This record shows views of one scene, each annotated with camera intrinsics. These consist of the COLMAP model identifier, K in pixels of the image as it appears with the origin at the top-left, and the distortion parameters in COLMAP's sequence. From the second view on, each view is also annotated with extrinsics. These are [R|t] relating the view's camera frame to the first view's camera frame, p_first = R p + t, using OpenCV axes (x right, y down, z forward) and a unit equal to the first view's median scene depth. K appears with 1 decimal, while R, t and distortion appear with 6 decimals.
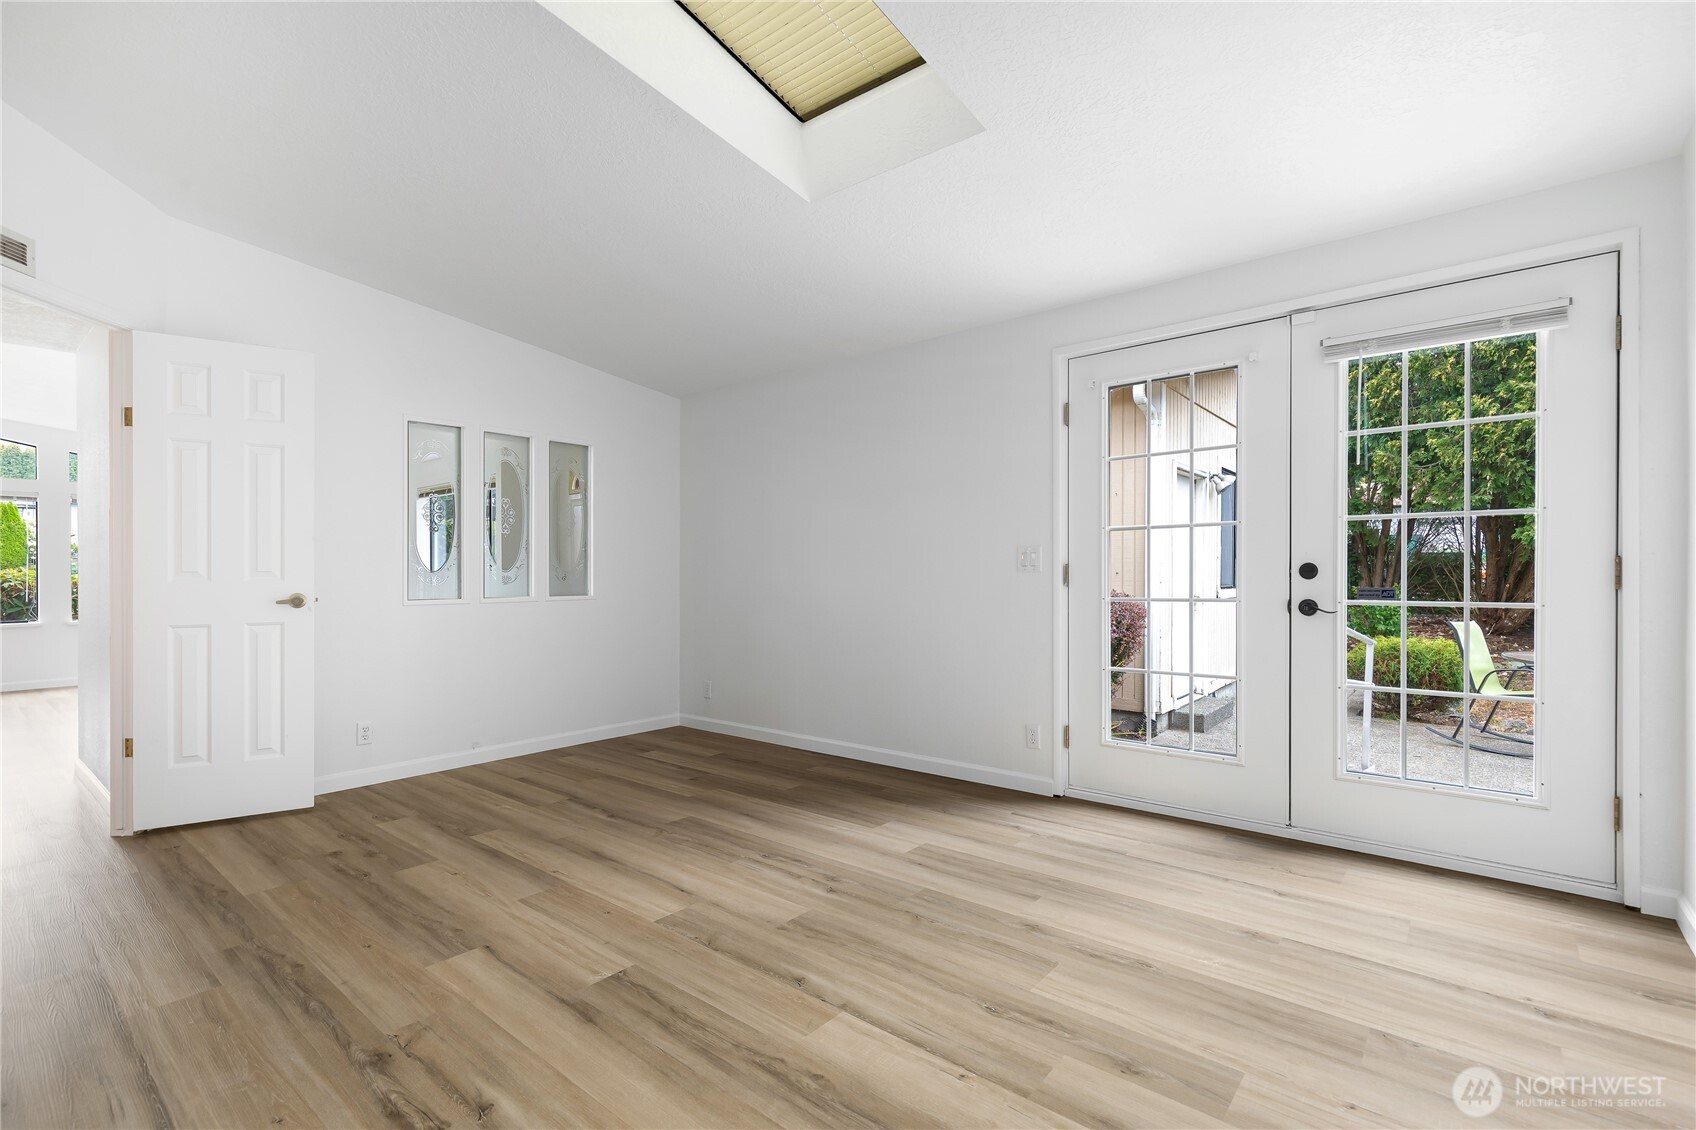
lens RADIAL K [[777.2, 0, 848.0], [0, 777.2, 565.0], [0, 0, 1]] dist [0.001658, -0.000320]
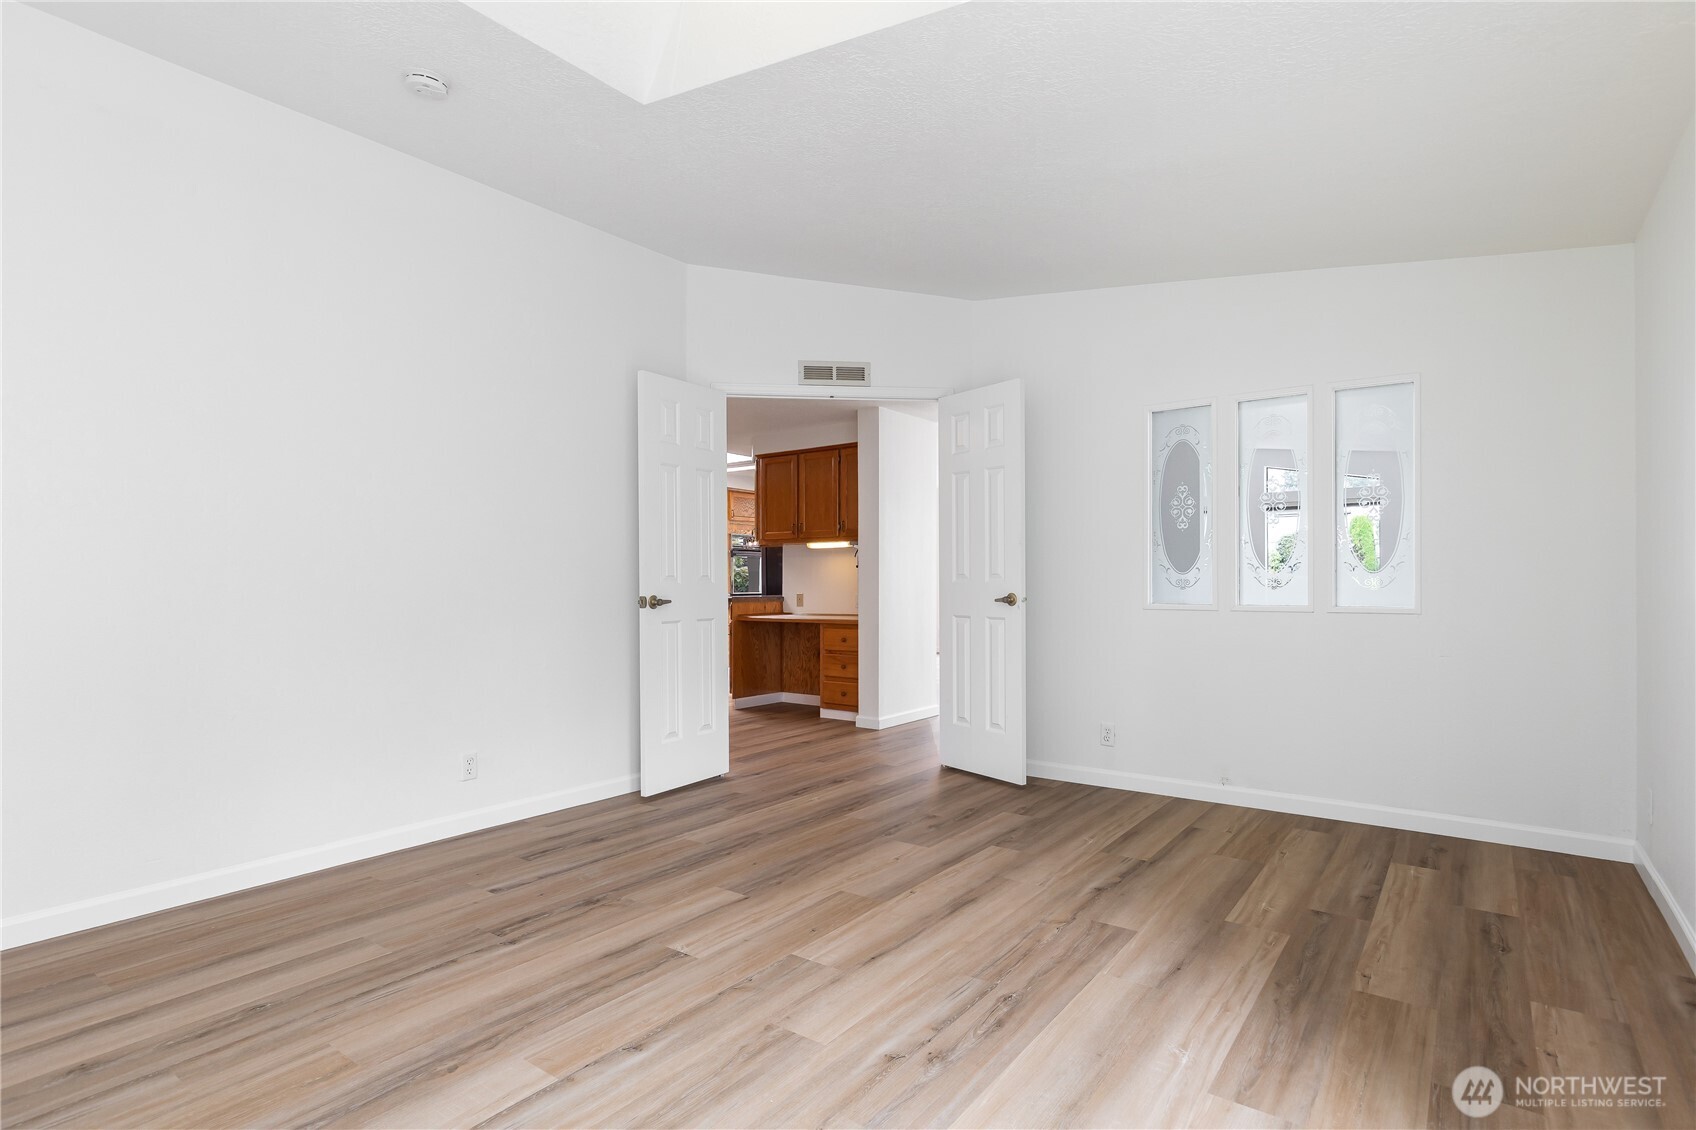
lens RADIAL K [[856.8, 0, 846.9], [0, 856.8, 576.9], [0, 0, 1]] dist [-0.003269, -0.000612]
pose [[0.049832, 0.004493, -0.998748, 0.703135], [0.015319, 0.999869, 0.005262, 0.001666], [0.998640, -0.015562, 0.049756, 0.924912]]
